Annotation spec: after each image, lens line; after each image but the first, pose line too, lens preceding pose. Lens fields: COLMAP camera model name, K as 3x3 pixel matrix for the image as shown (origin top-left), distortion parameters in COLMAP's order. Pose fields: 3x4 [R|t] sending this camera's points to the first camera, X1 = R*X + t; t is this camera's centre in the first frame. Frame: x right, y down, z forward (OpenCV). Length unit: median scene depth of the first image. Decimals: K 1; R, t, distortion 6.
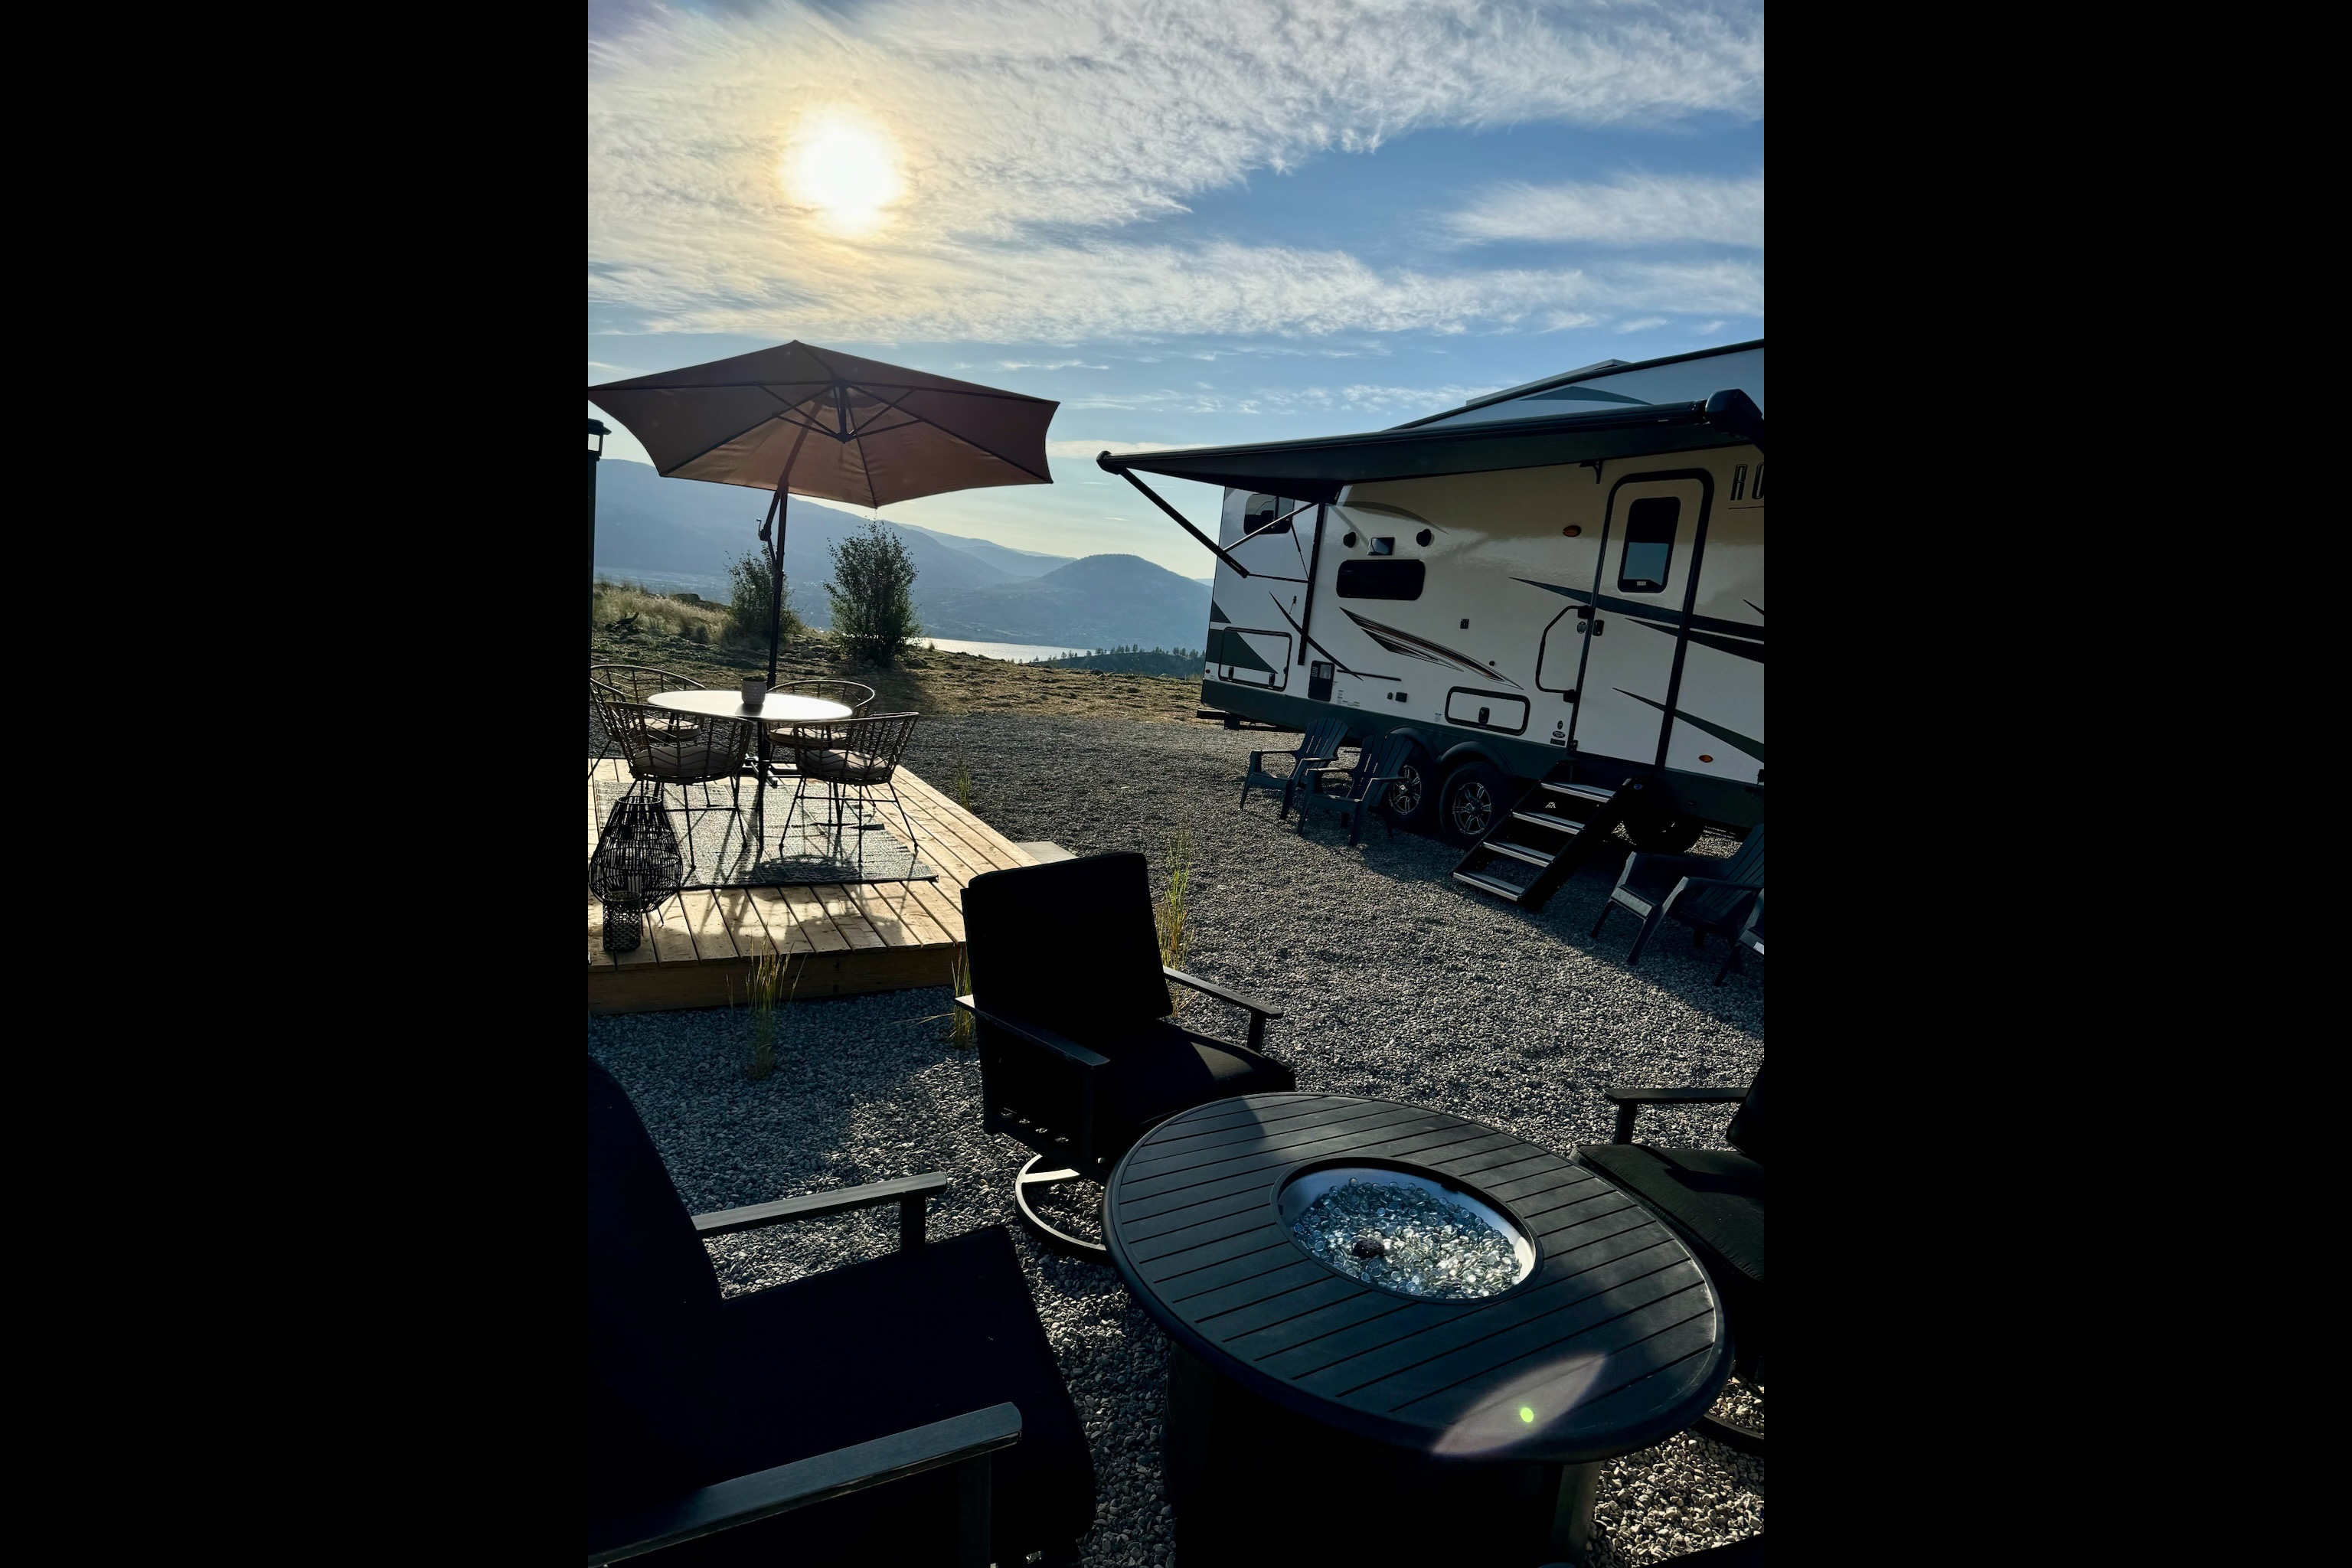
lens RADIAL K [[1079.5, 0, 1176.0], [0, 1079.5, 784.0], [0, 0, 1]] dist [0.009334, -0.000115]
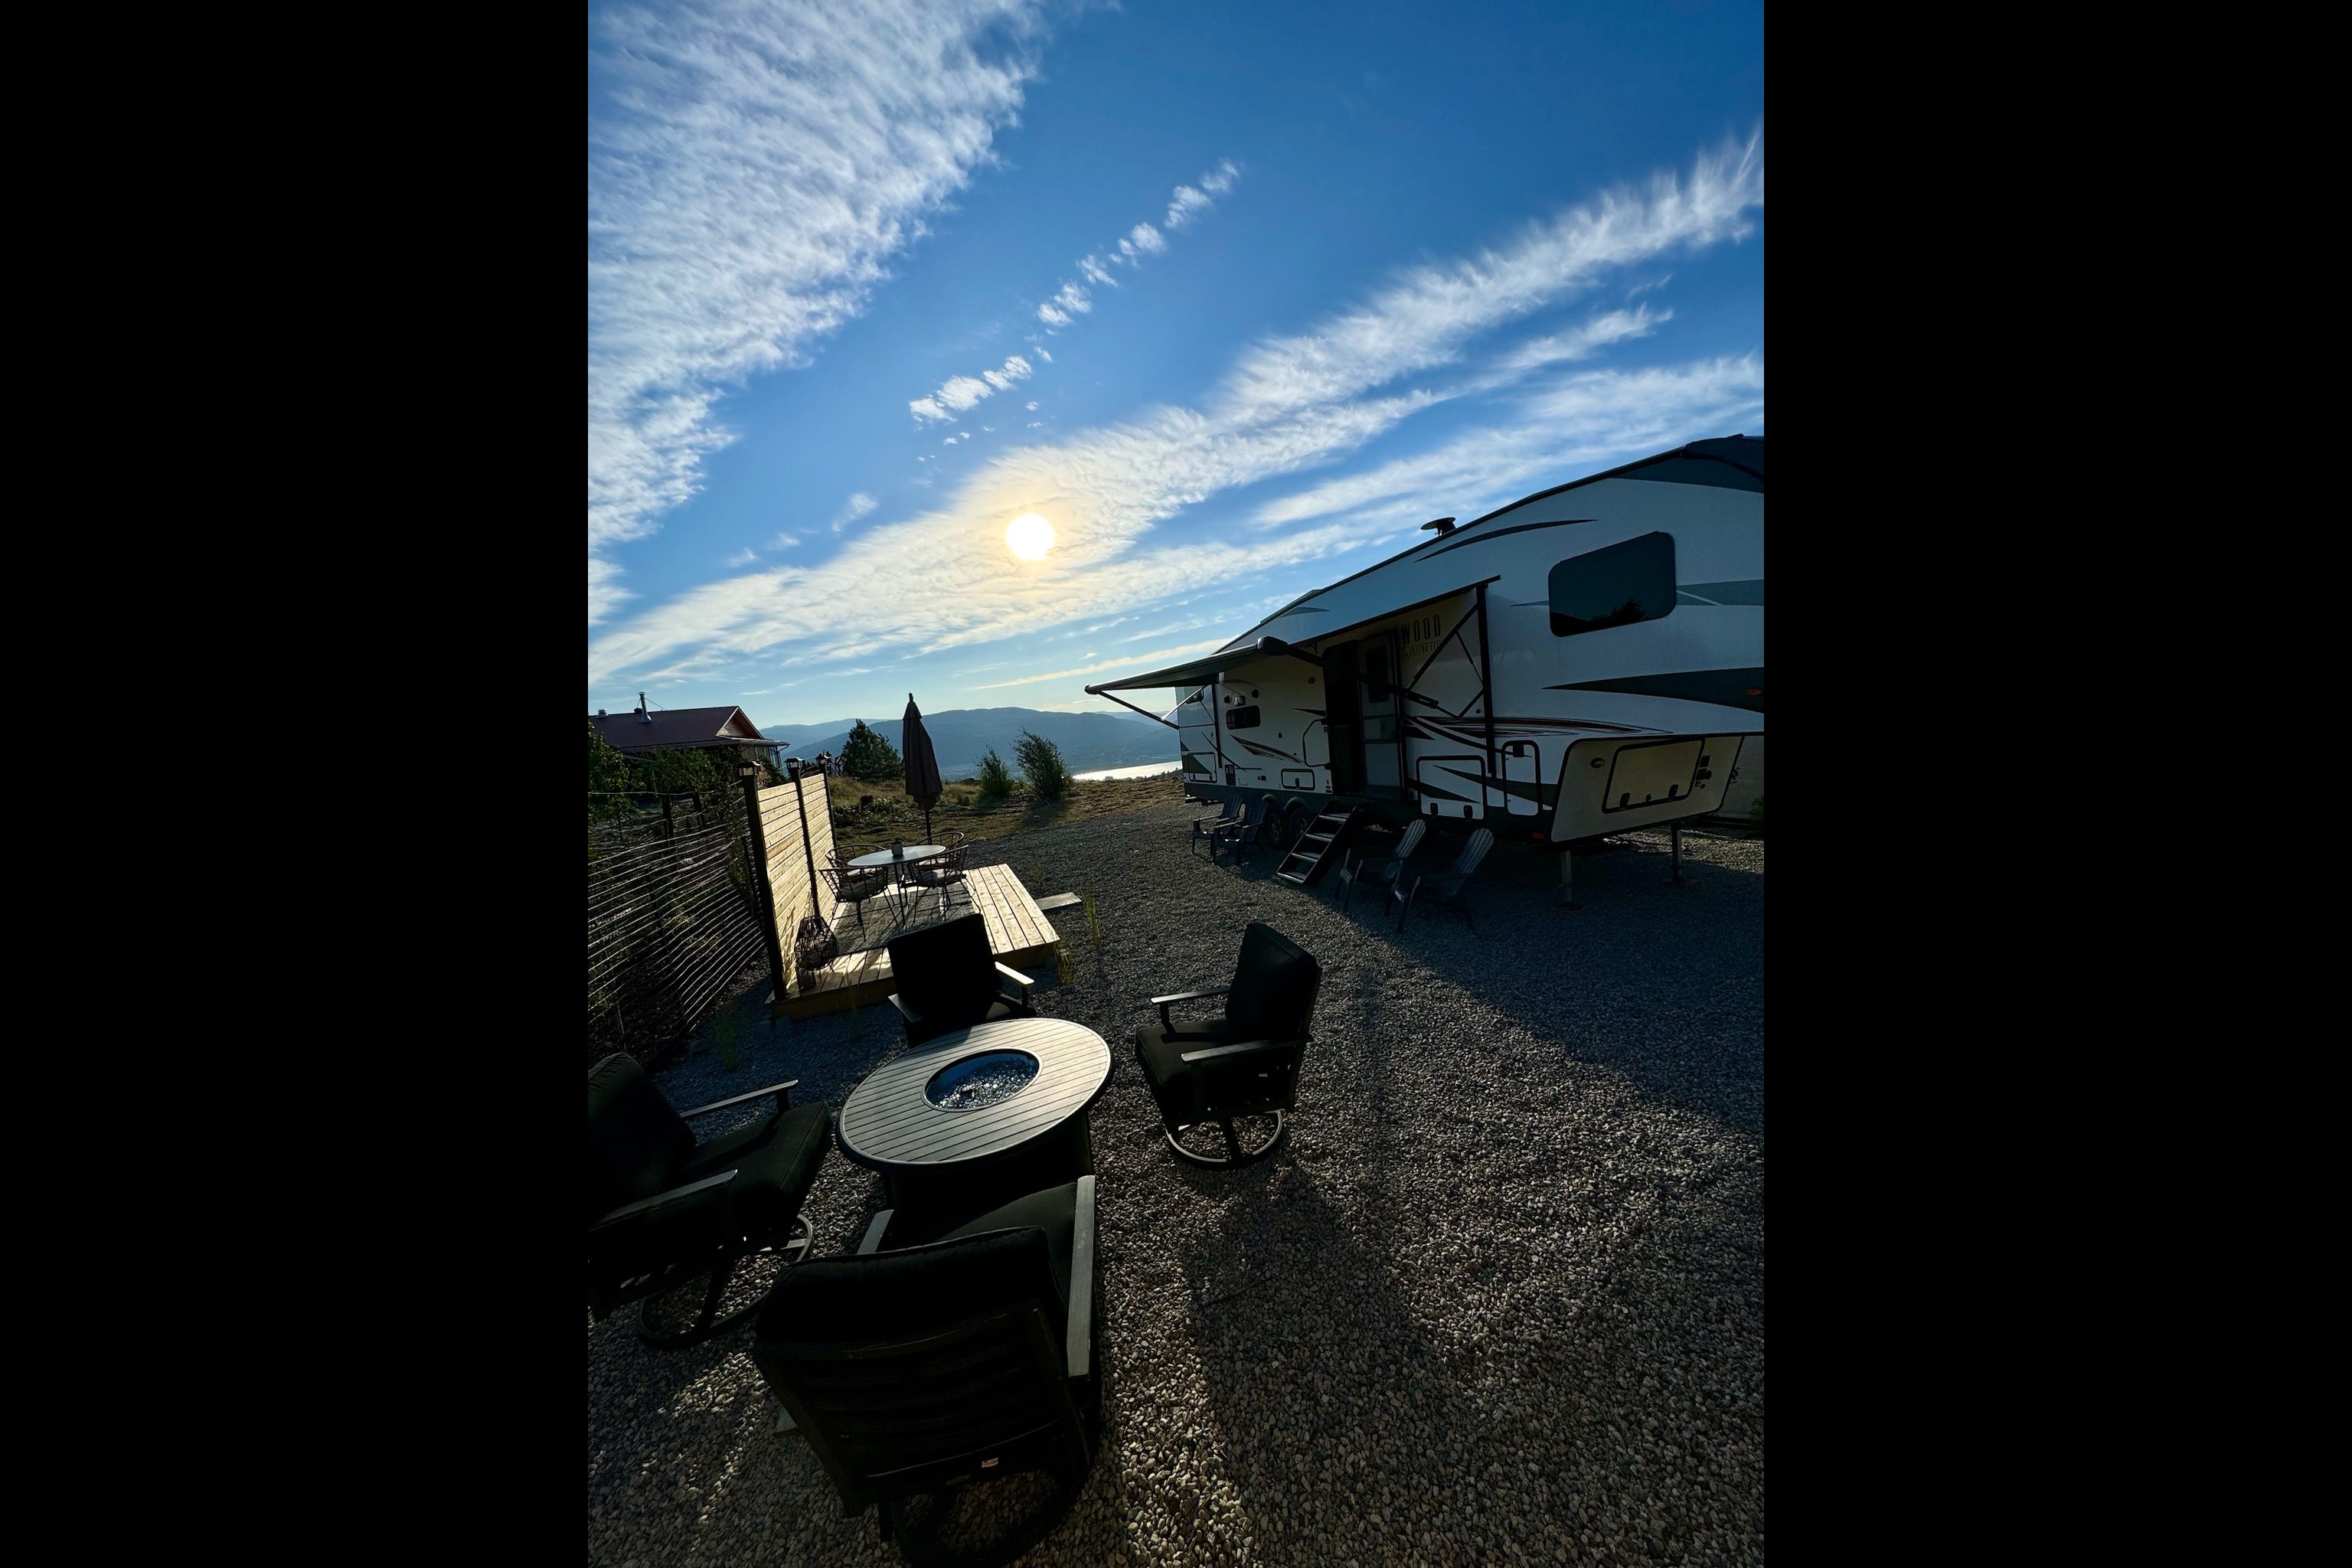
lens RADIAL K [[637.1, 0, 1176.0], [0, 637.1, 784.0], [0, 0, 1]] dist [-0.000119, -0.000008]
pose [[0.965022, -0.202566, -0.166430, 0.229890], [0.192124, 0.978362, -0.076783, -0.014091], [0.178382, 0.042122, 0.983059, -0.101895]]
